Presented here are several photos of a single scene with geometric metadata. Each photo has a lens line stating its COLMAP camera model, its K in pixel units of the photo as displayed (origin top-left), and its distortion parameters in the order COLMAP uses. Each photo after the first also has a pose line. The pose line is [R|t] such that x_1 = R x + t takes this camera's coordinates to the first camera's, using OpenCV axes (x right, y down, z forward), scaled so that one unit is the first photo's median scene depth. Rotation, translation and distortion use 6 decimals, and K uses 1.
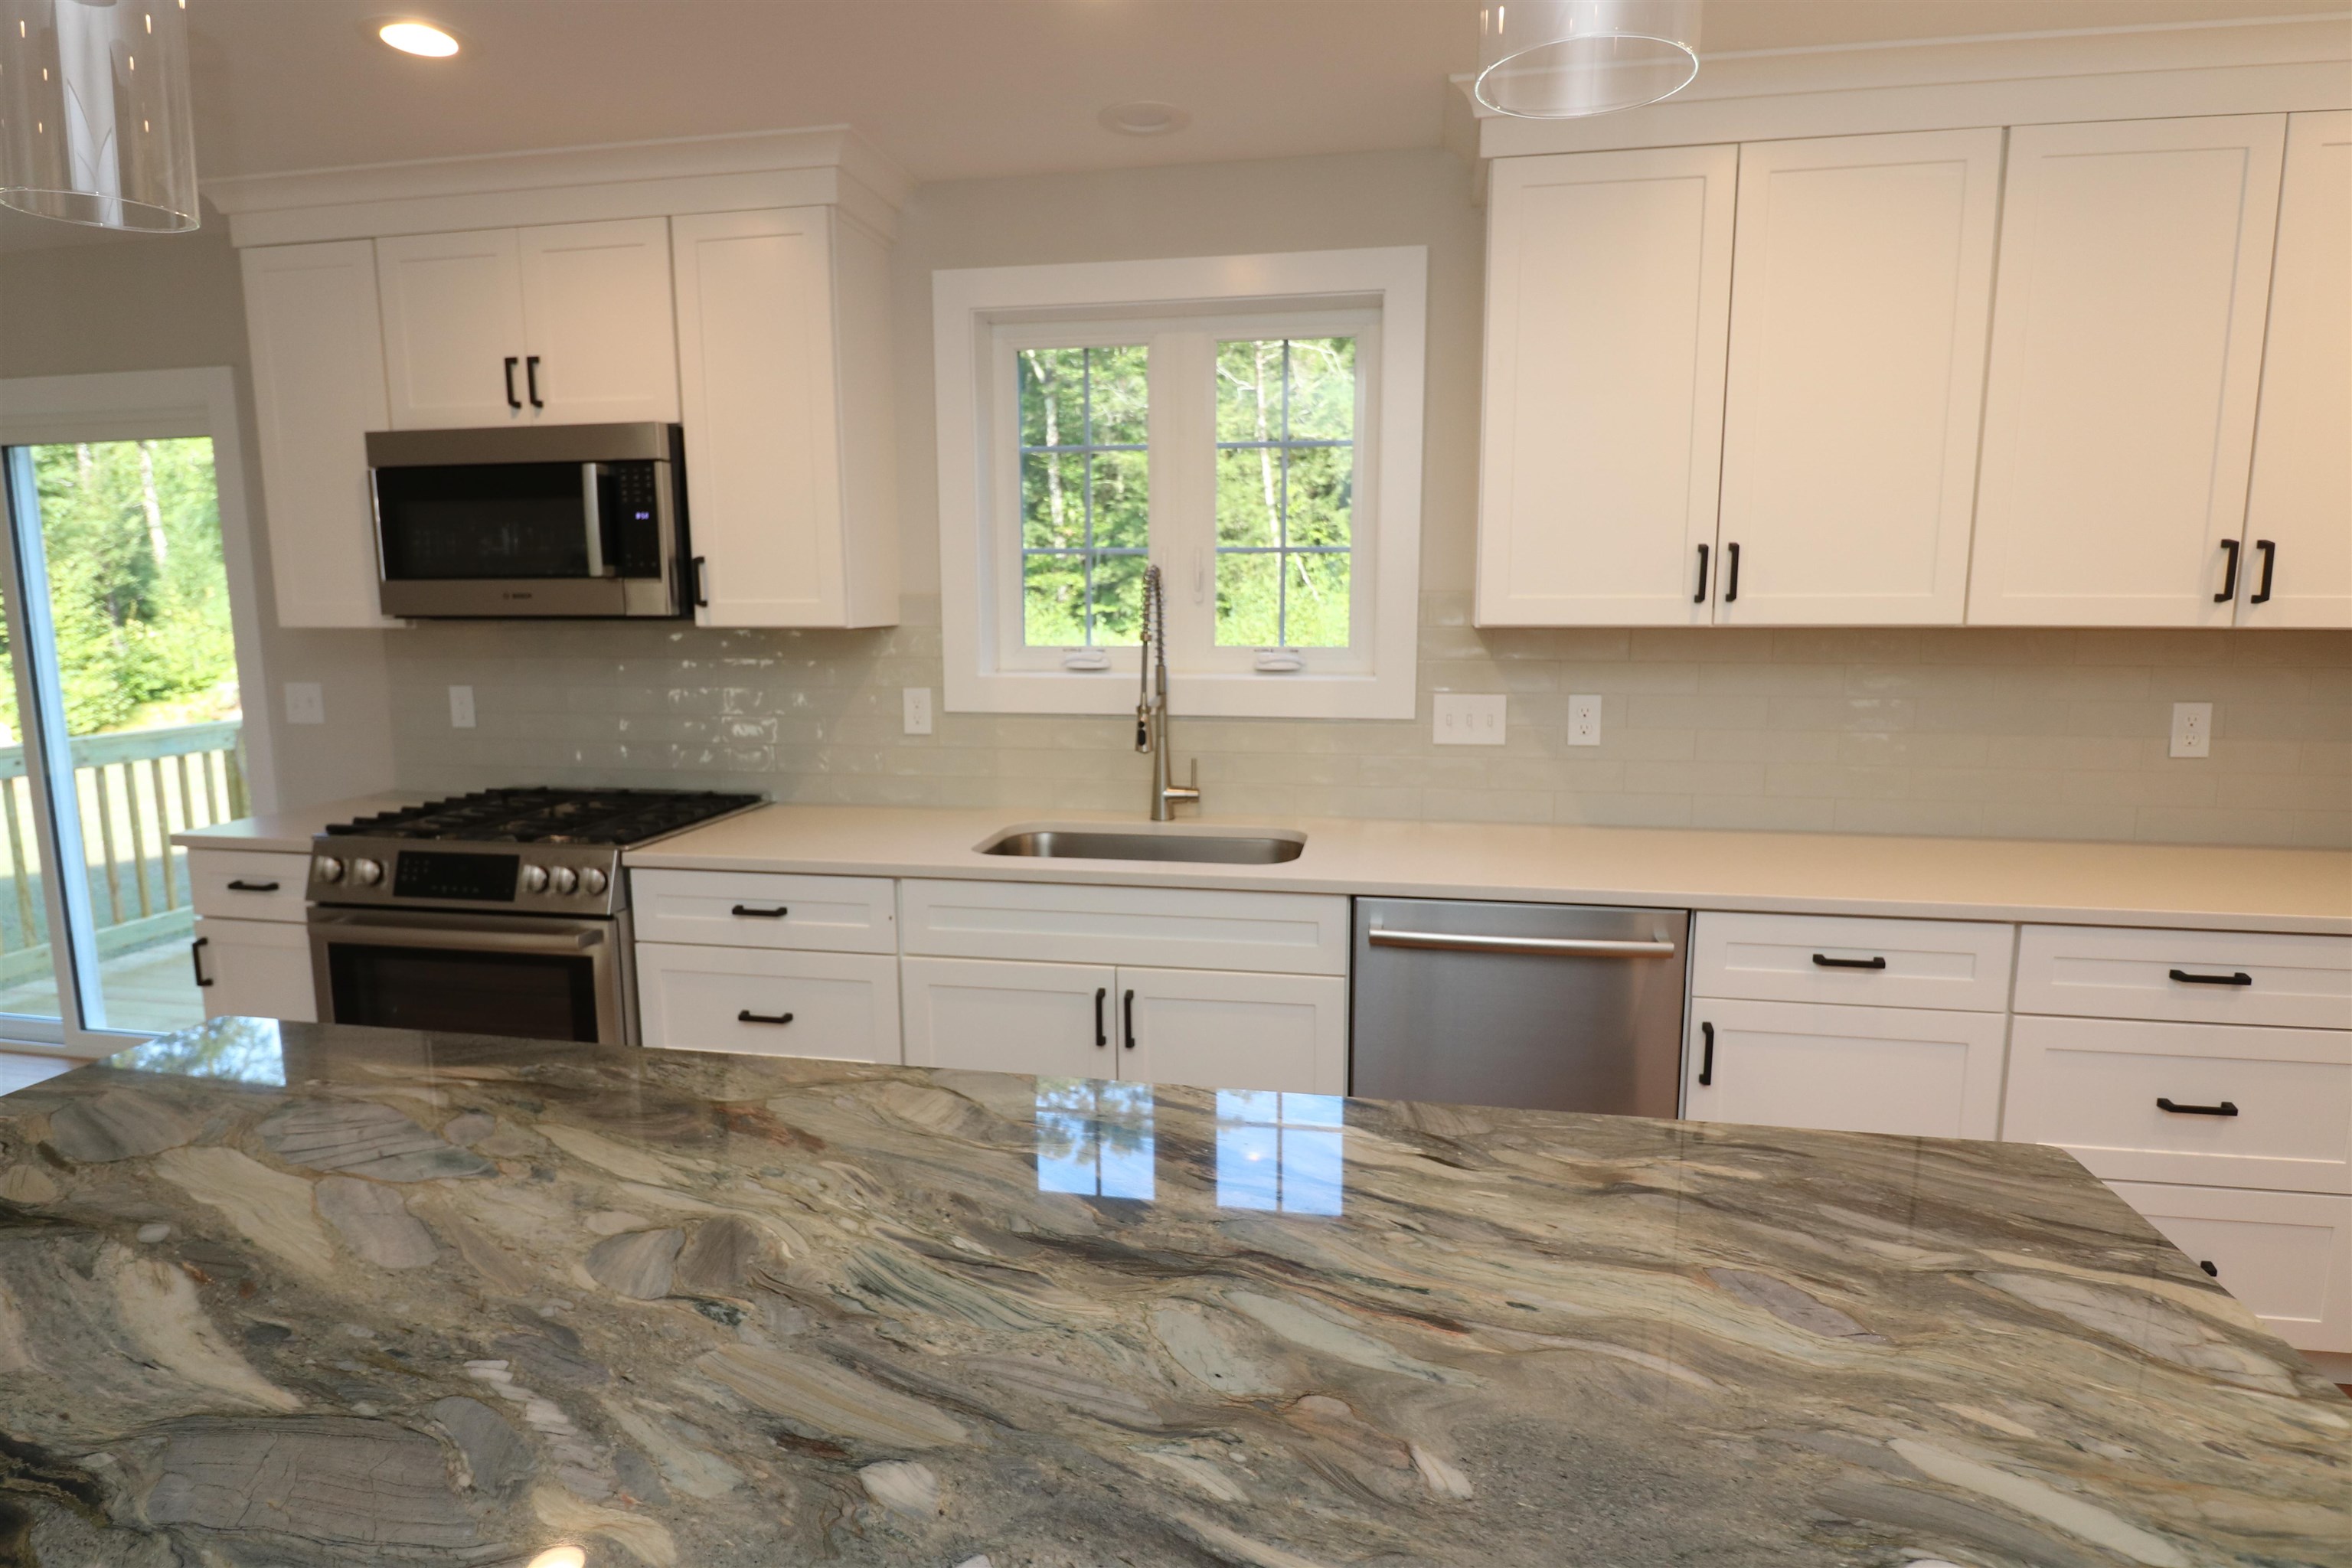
lens RADIAL K [[1229.8, 0, 1165.9], [0, 1229.8, 769.9], [0, 0, 1]] dist [0.002242, -0.012432]
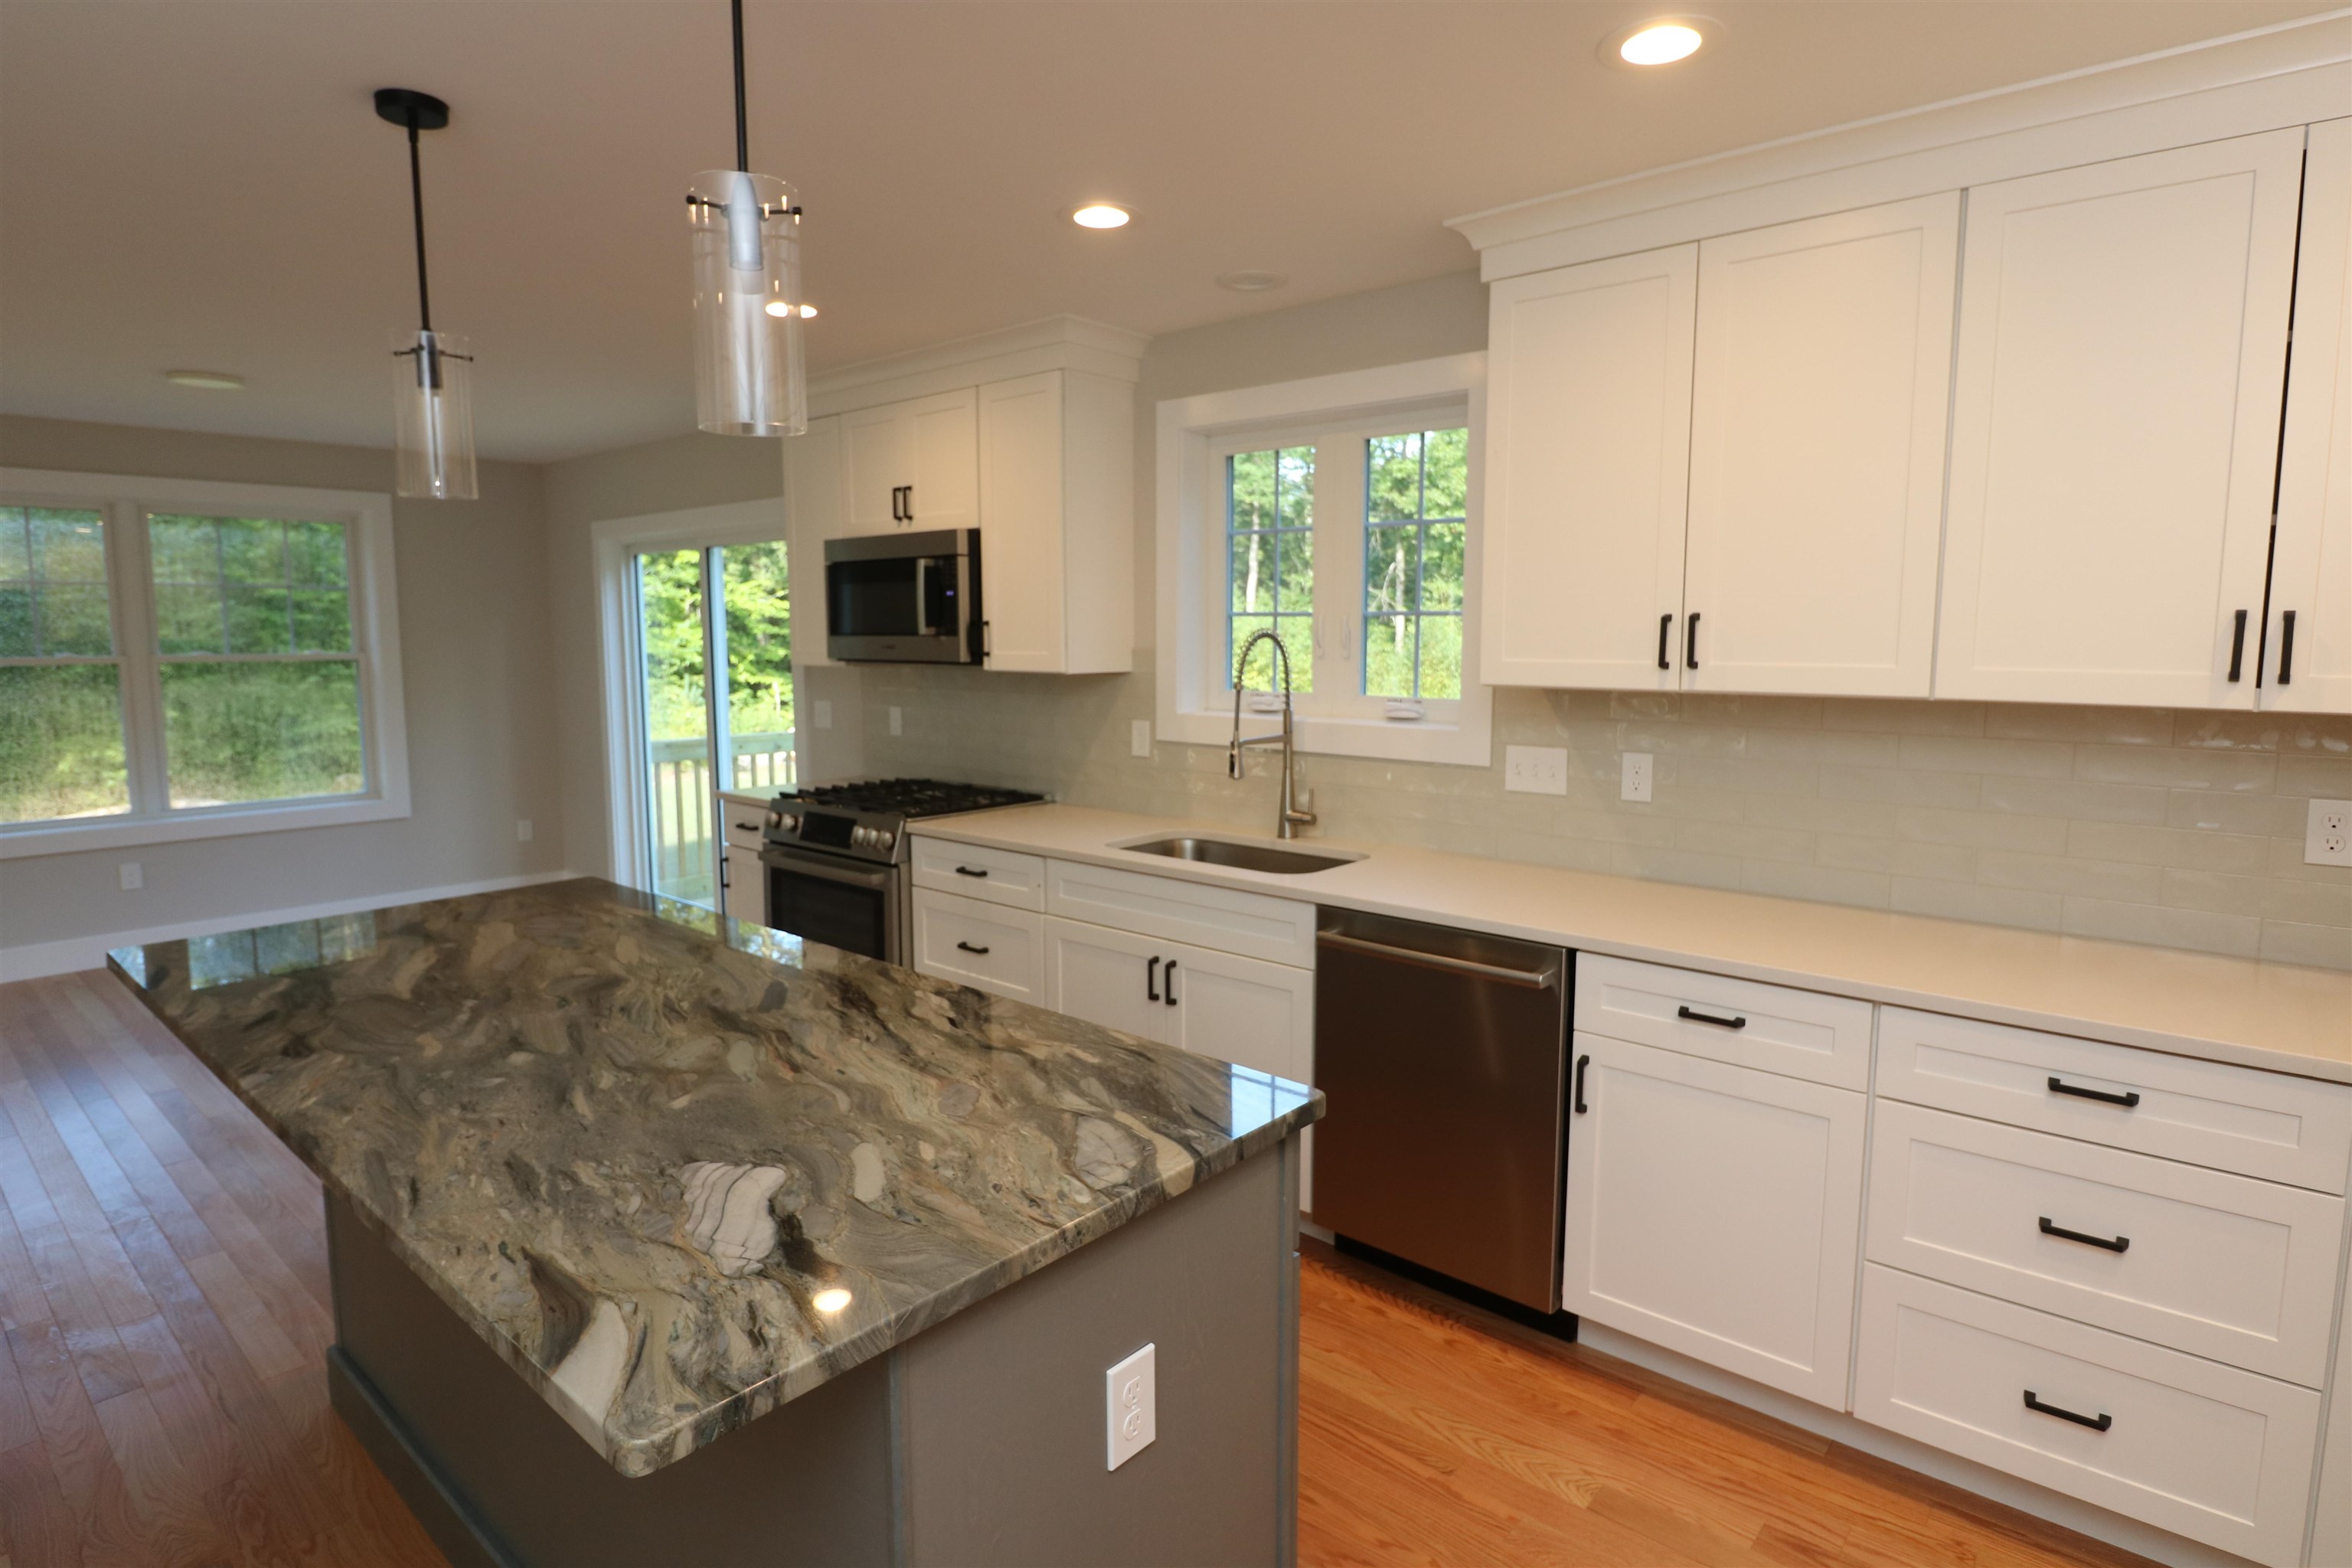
lens RADIAL K [[1229.8, 0, 1171.5], [0, 1229.8, 764.1], [0, 0, 1]] dist [0.002242, -0.012432]
pose [[0.862455, 0.059332, -0.502643, 0.687801], [-0.076841, 0.996943, -0.014168, -0.007739], [0.500266, 0.050843, 0.864378, -0.139222]]
